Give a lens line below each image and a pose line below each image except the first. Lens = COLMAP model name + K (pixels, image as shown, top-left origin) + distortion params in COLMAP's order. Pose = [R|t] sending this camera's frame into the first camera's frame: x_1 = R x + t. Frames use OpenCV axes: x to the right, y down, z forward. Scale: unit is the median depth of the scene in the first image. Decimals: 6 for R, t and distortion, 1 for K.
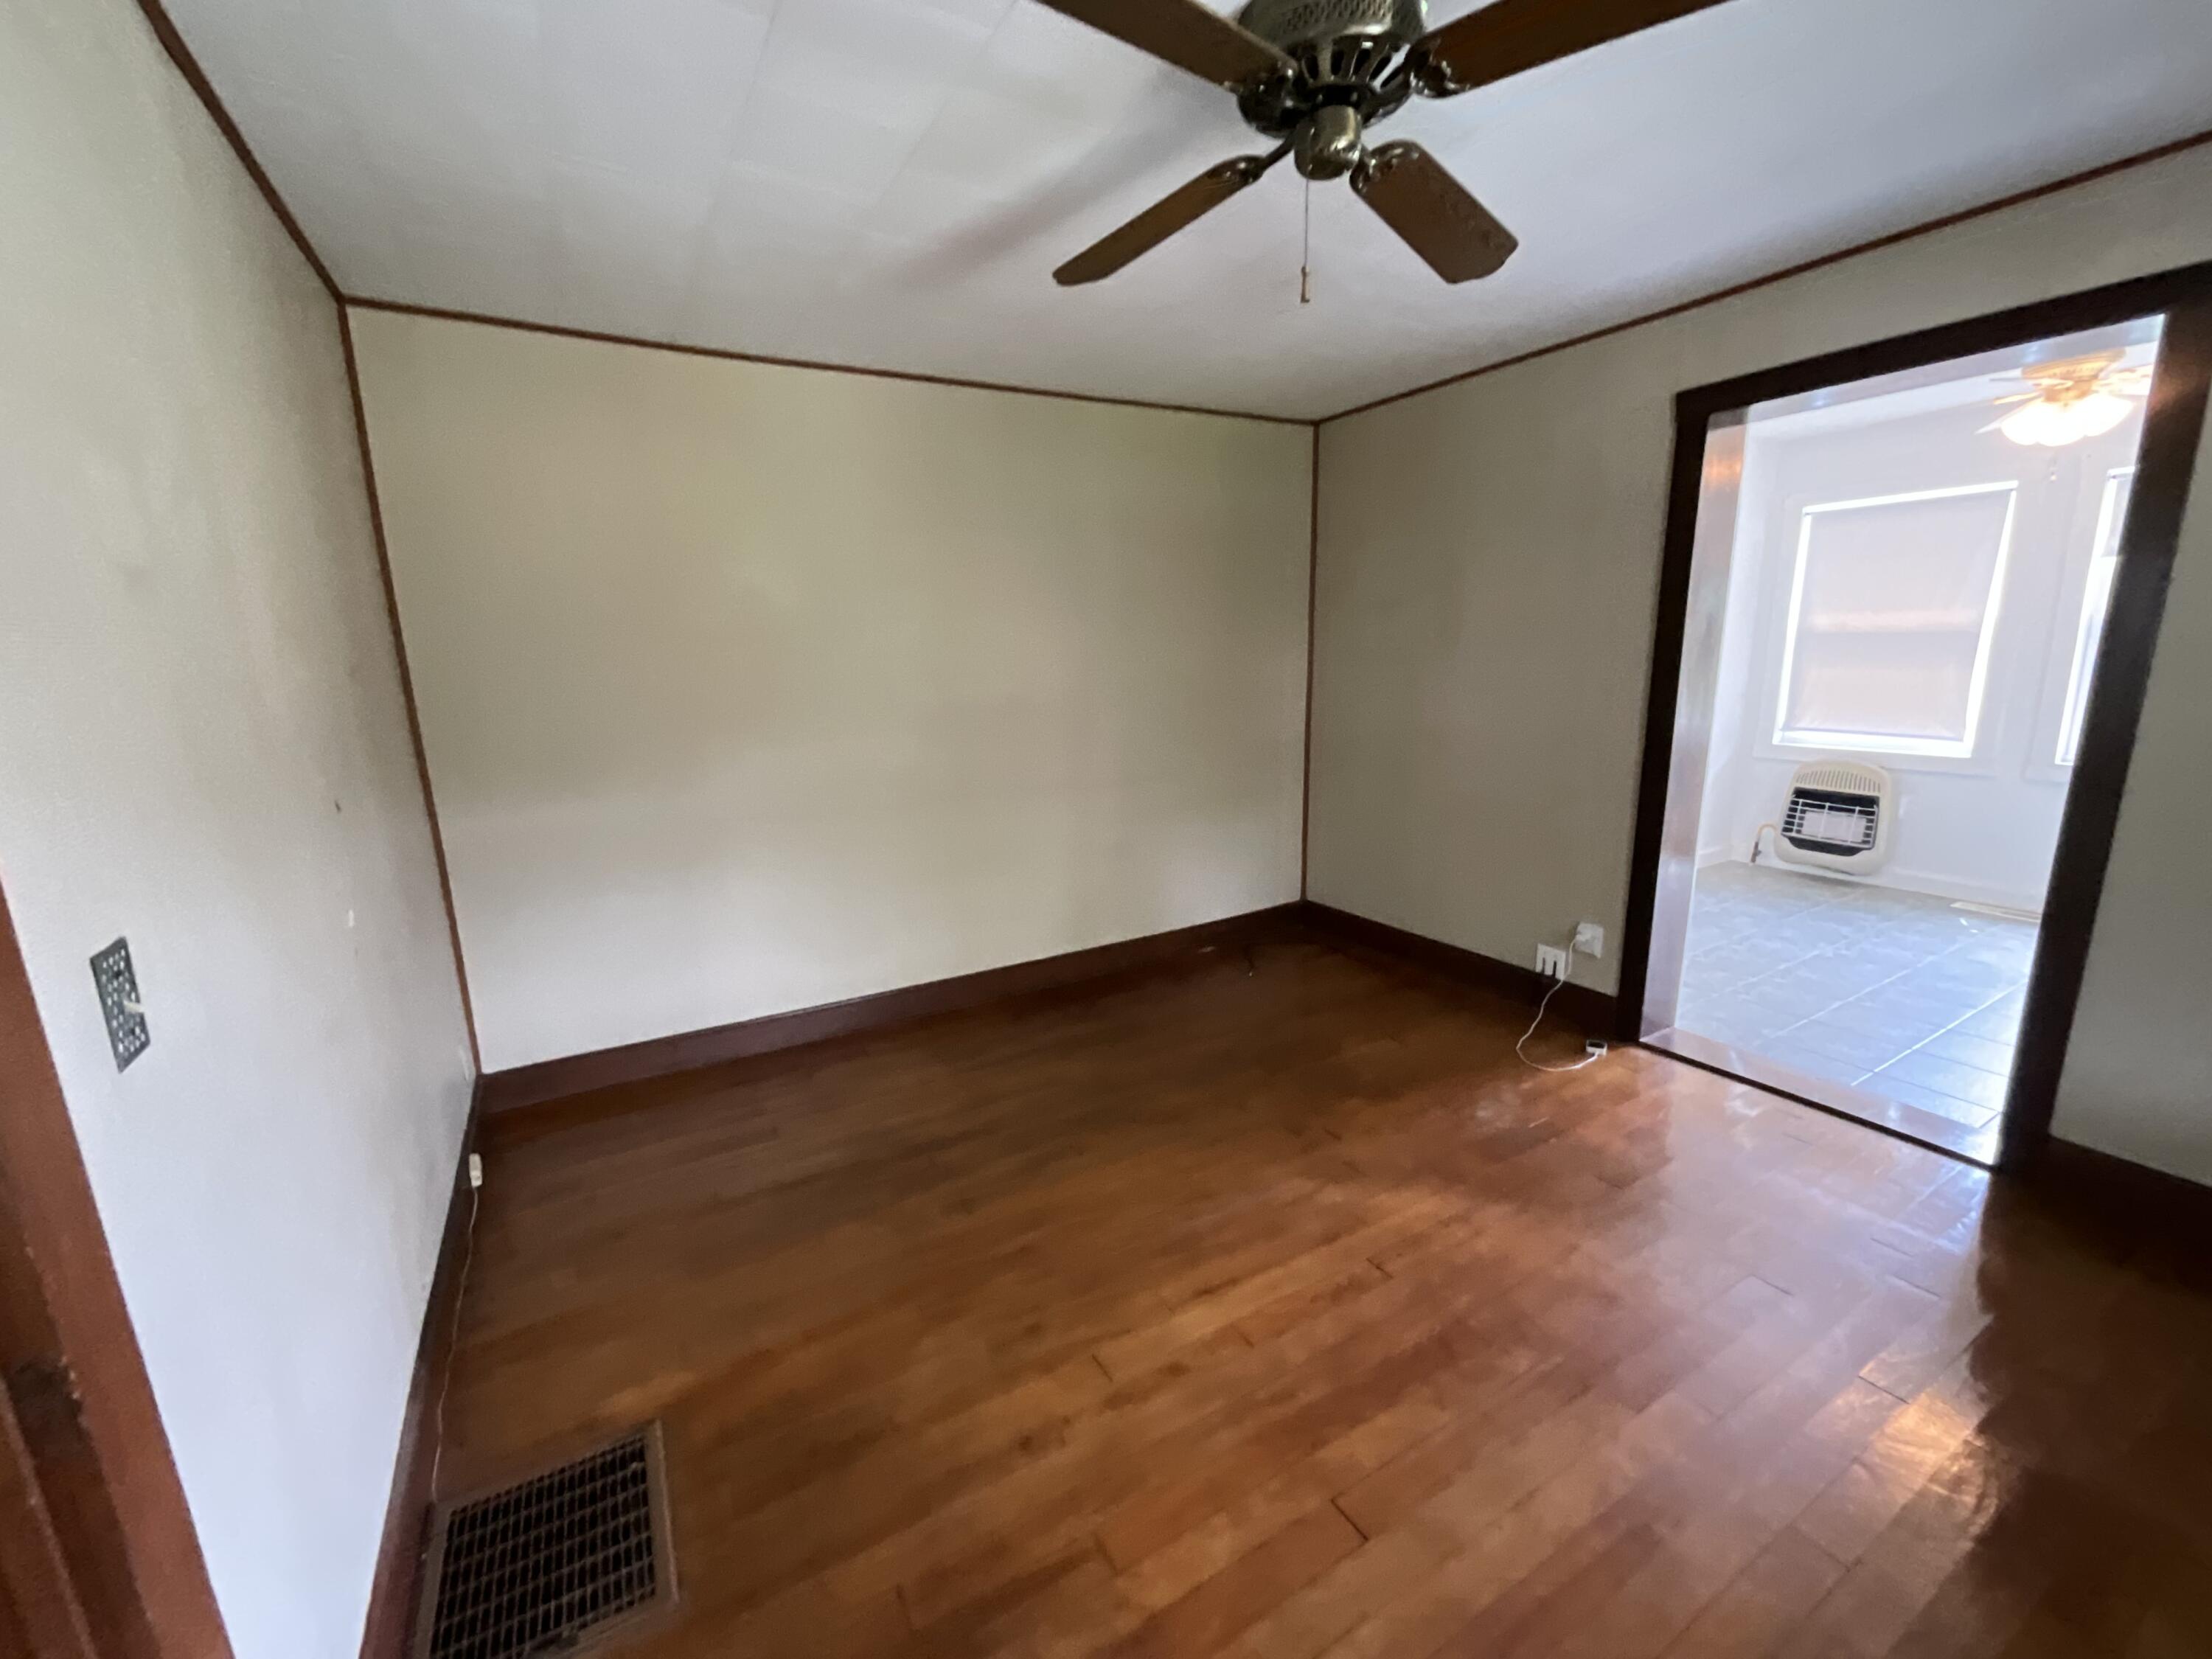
lens RADIAL K [[899.6, 0, 1108.3], [0, 899.6, 835.1], [0, 0, 1]] dist [0.000749, 0.000861]
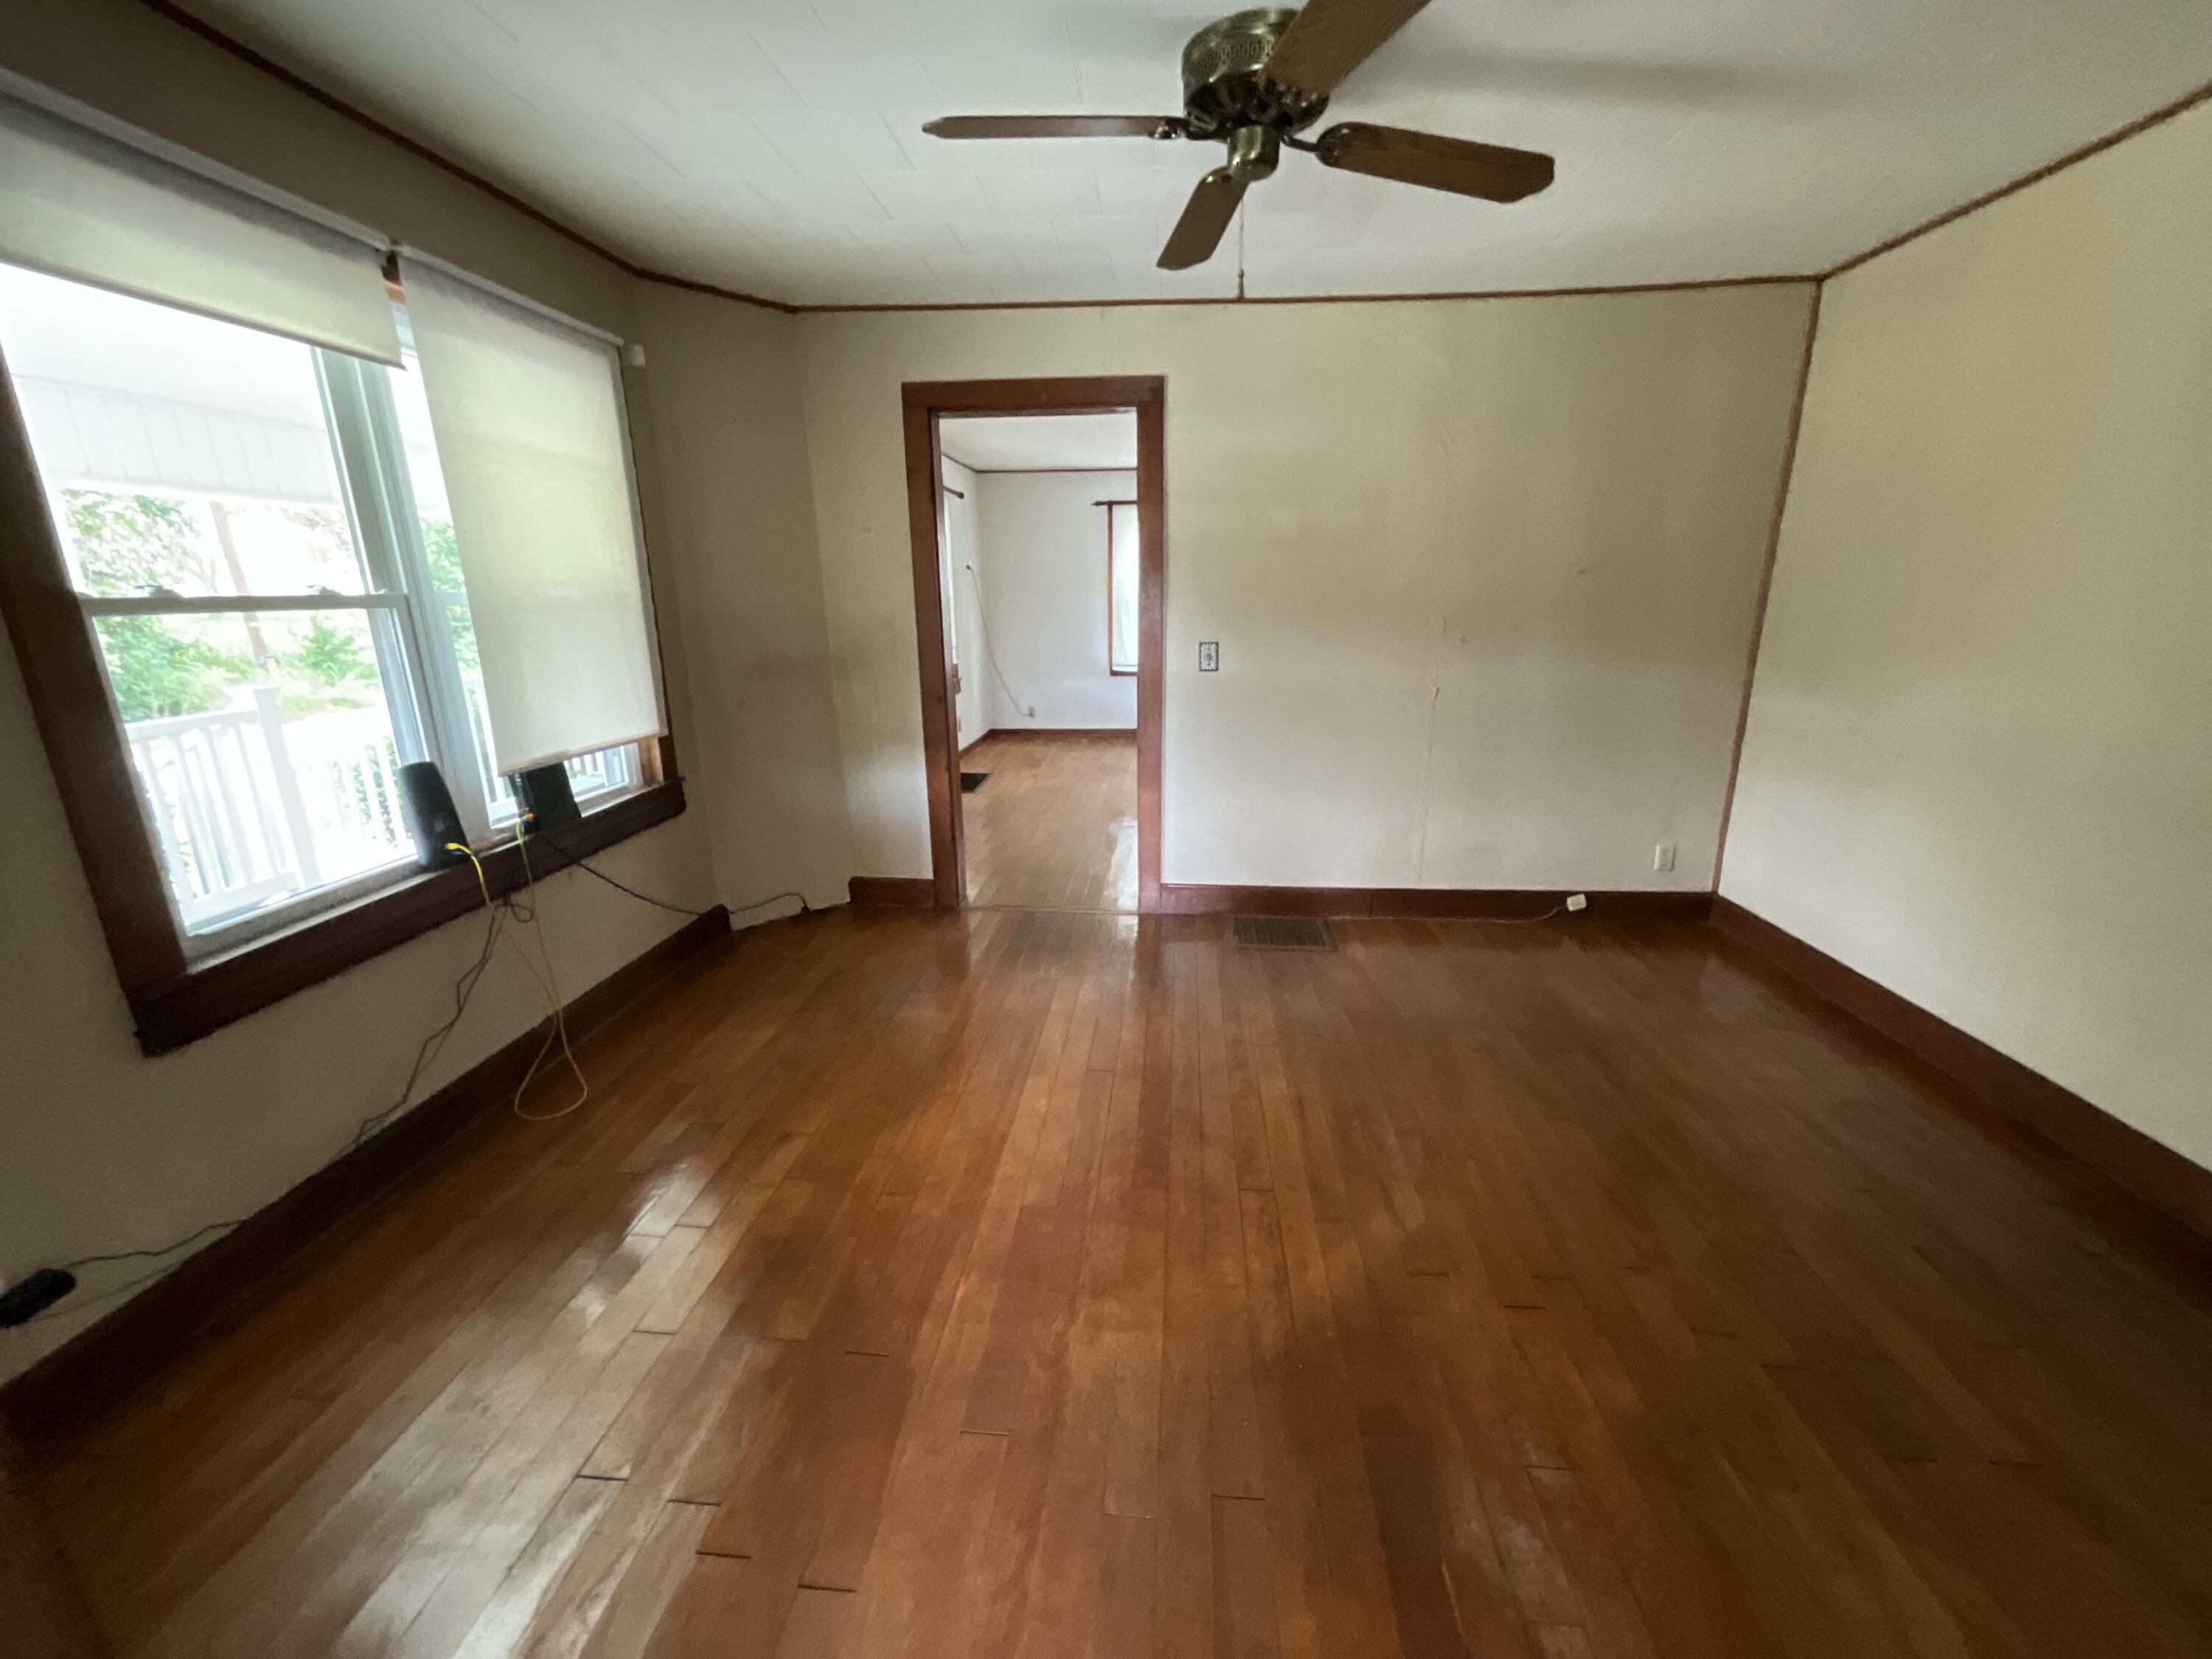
lens RADIAL K [[899.6, 0, 1102.1], [0, 899.6, 836.1], [0, 0, 1]] dist [0.000749, 0.000861]
pose [[-0.576080, 0.244369, -0.780010, 1.094349], [-0.141531, 0.910031, 0.389632, -0.251065], [0.805047, 0.334855, -0.489665, 1.222885]]
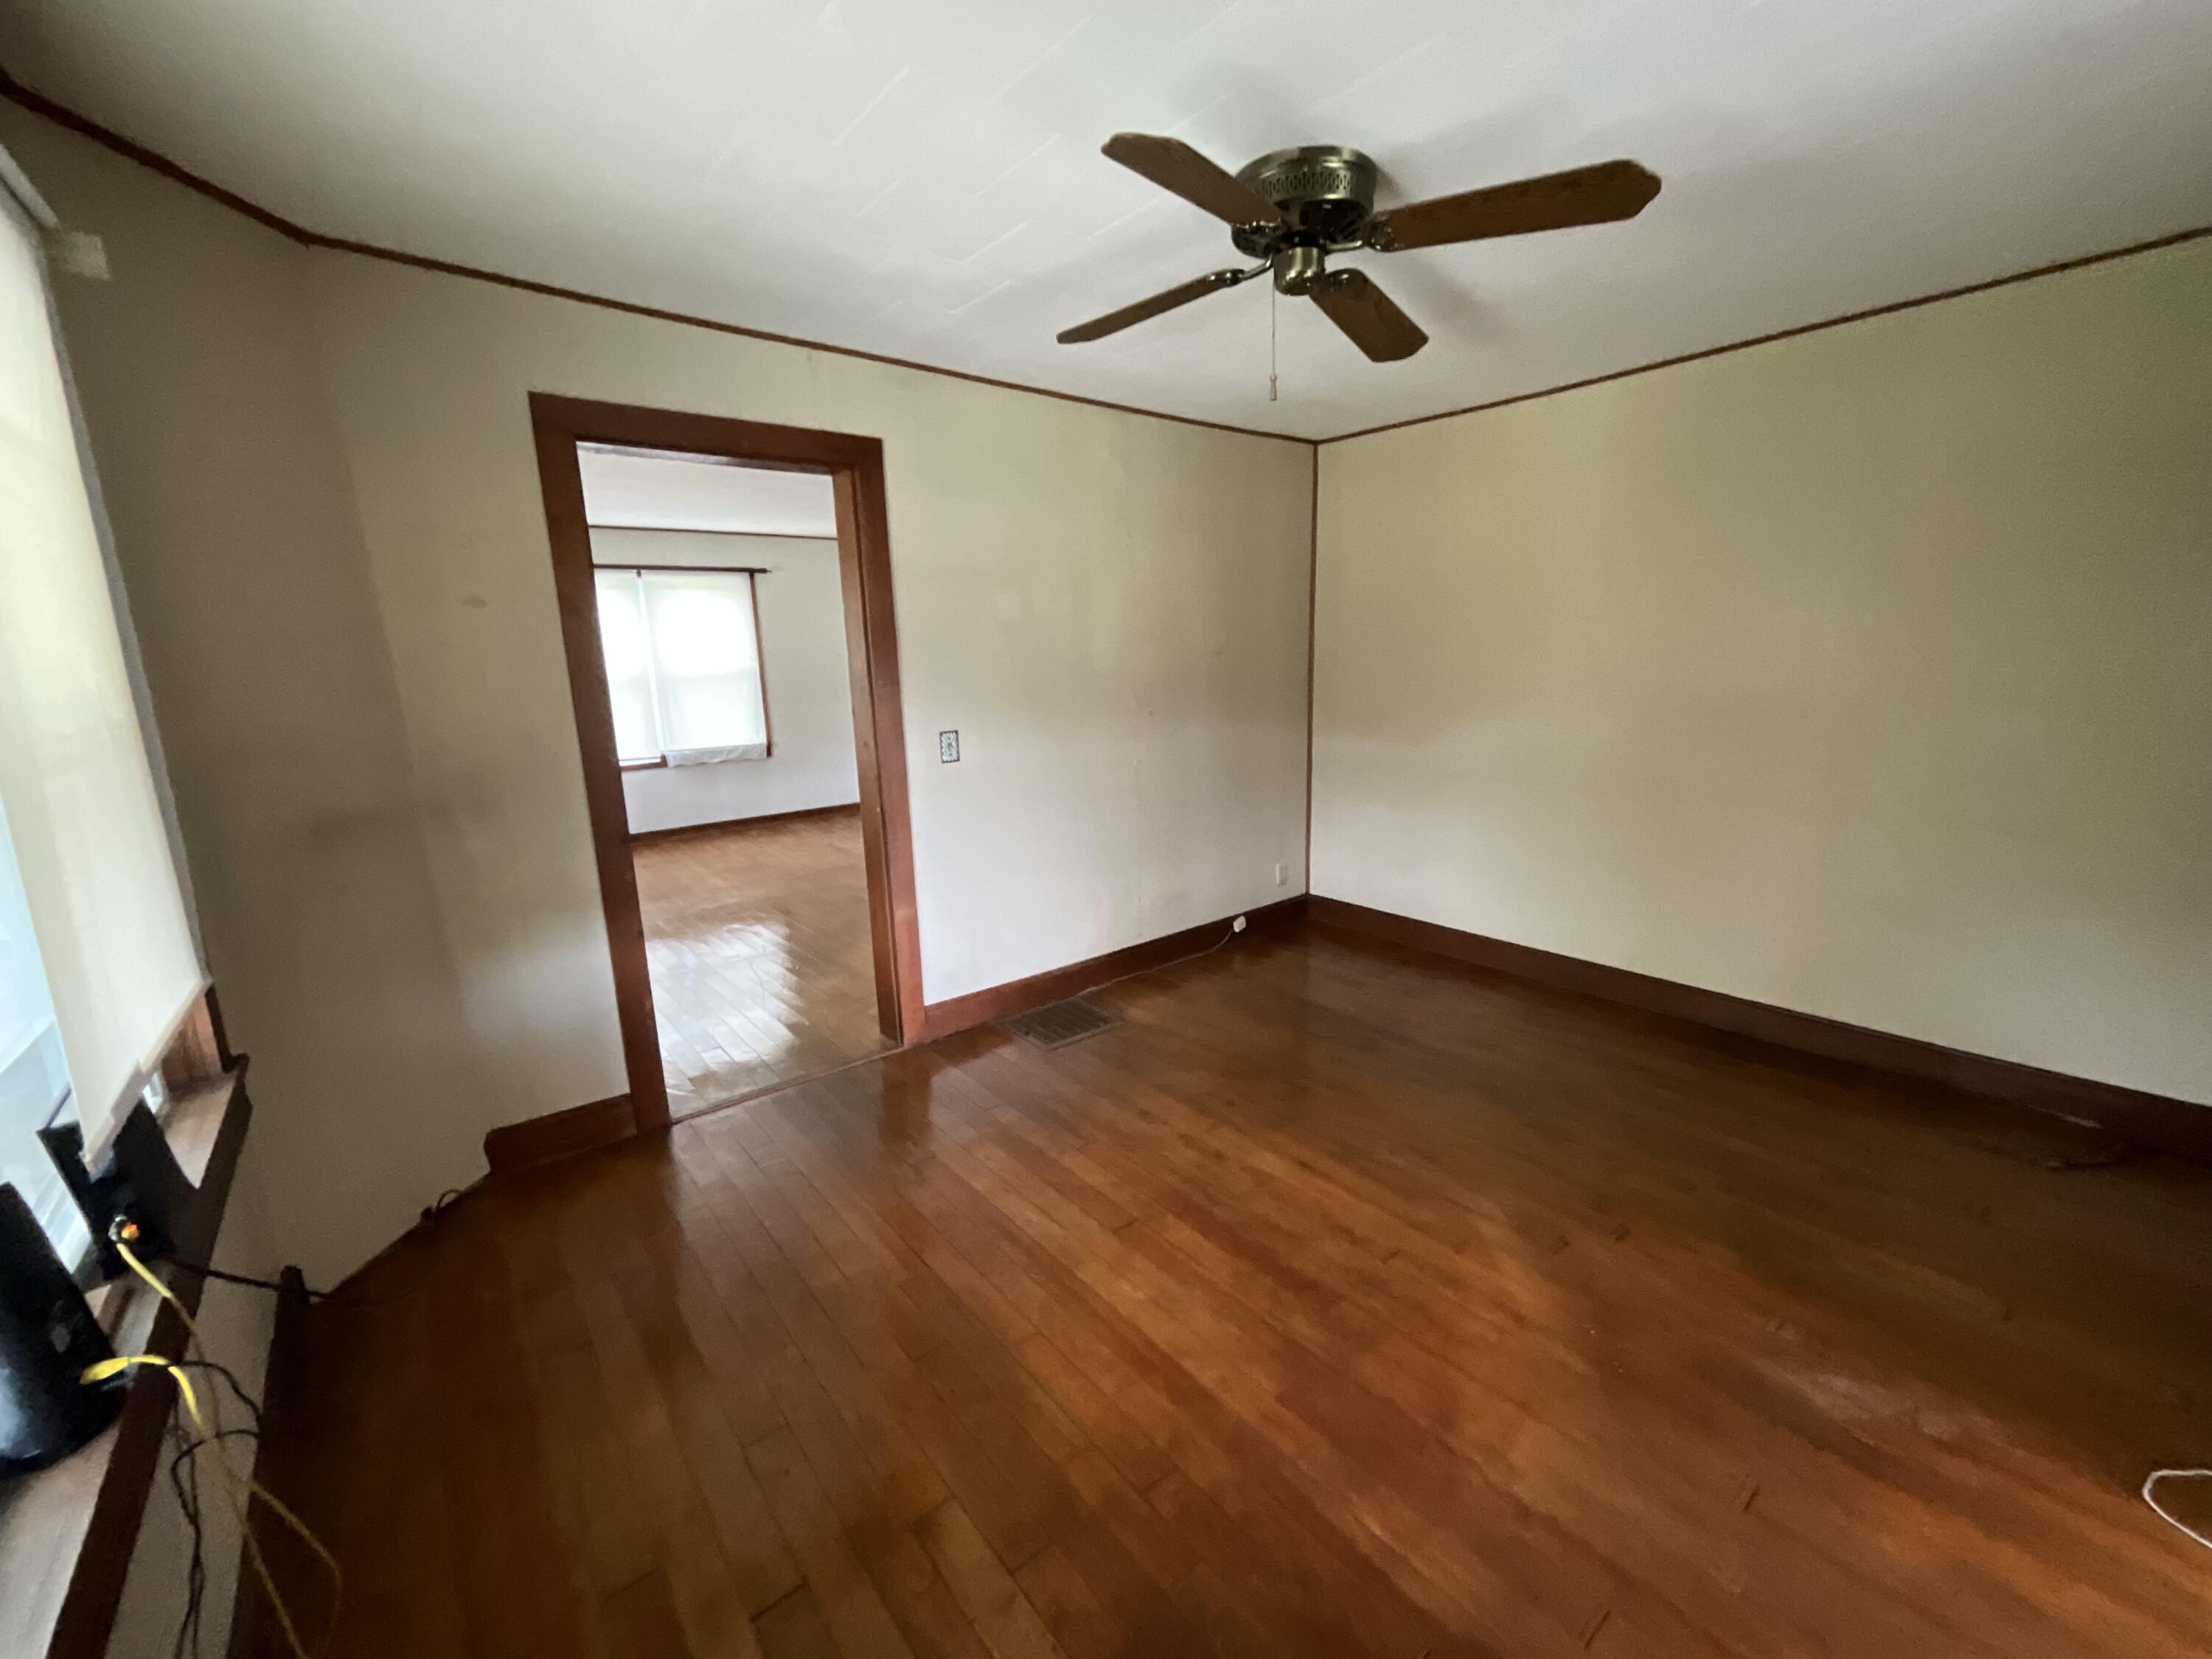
lens RADIAL K [[899.6, 0, 1109.1], [0, 899.6, 838.3], [0, 0, 1]] dist [0.000749, 0.000861]
pose [[0.155383, 0.226397, -0.961562, 1.138920], [-0.180185, 0.963550, 0.197748, -0.127844], [0.971282, 0.142532, 0.190513, 0.418504]]
